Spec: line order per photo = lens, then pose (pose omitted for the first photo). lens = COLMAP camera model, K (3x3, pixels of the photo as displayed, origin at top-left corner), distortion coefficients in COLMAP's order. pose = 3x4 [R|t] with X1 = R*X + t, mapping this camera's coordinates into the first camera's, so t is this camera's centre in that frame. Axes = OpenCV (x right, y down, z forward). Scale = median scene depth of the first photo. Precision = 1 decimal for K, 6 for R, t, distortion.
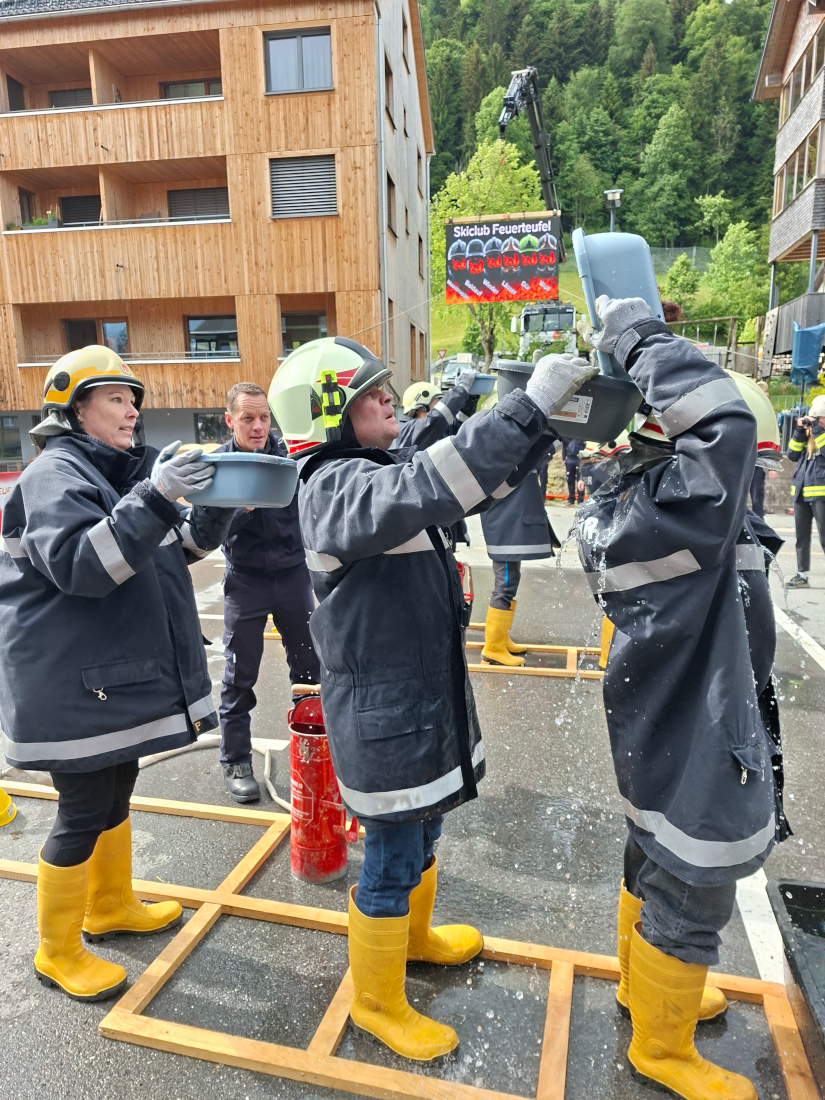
lens RADIAL K [[586.0, 0, 412.5], [0, 586.0, 550.0], [0, 0, 1]] dist [0.000814, -0.000225]
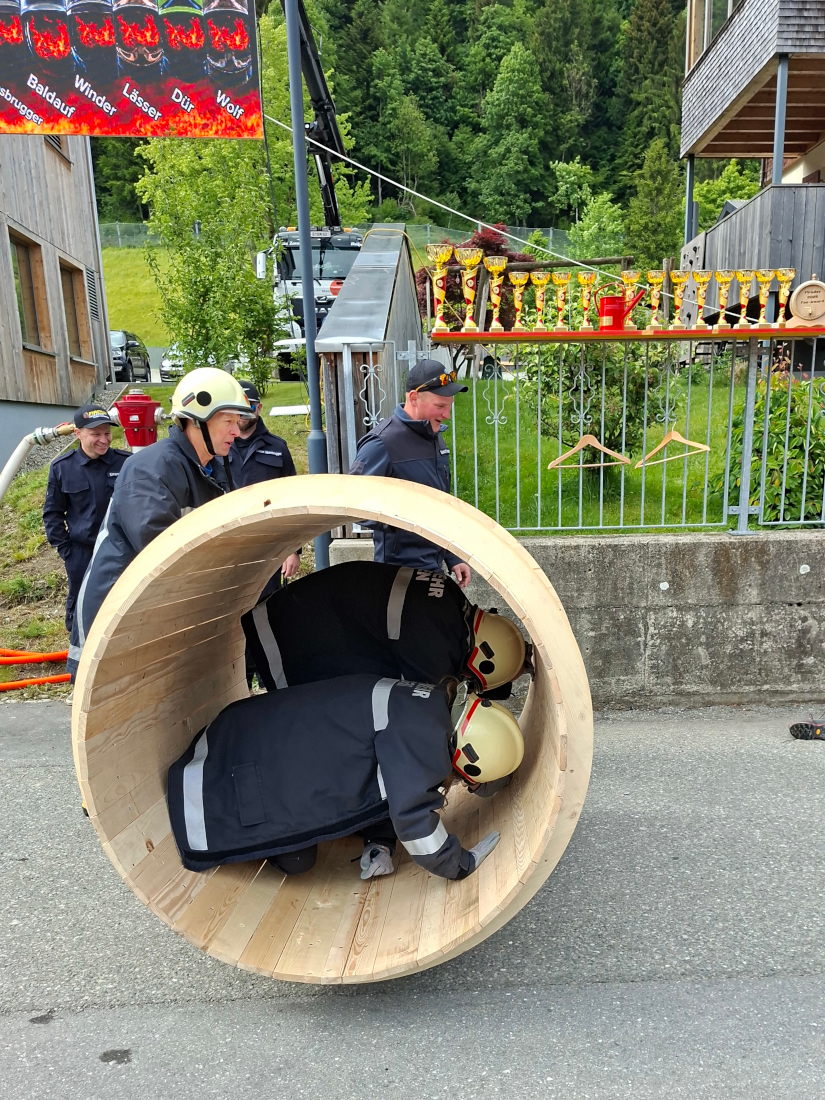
lens RADIAL K [[586.0, 0, 412.5], [0, 586.0, 550.0], [0, 0, 1]] dist [0.000814, -0.000225]
pose [[0.979248, -0.028899, 0.200594, 0.128774], [0.037994, 0.998410, -0.041643, -0.056294], [-0.199072, 0.048400, 0.978789, 0.288486]]
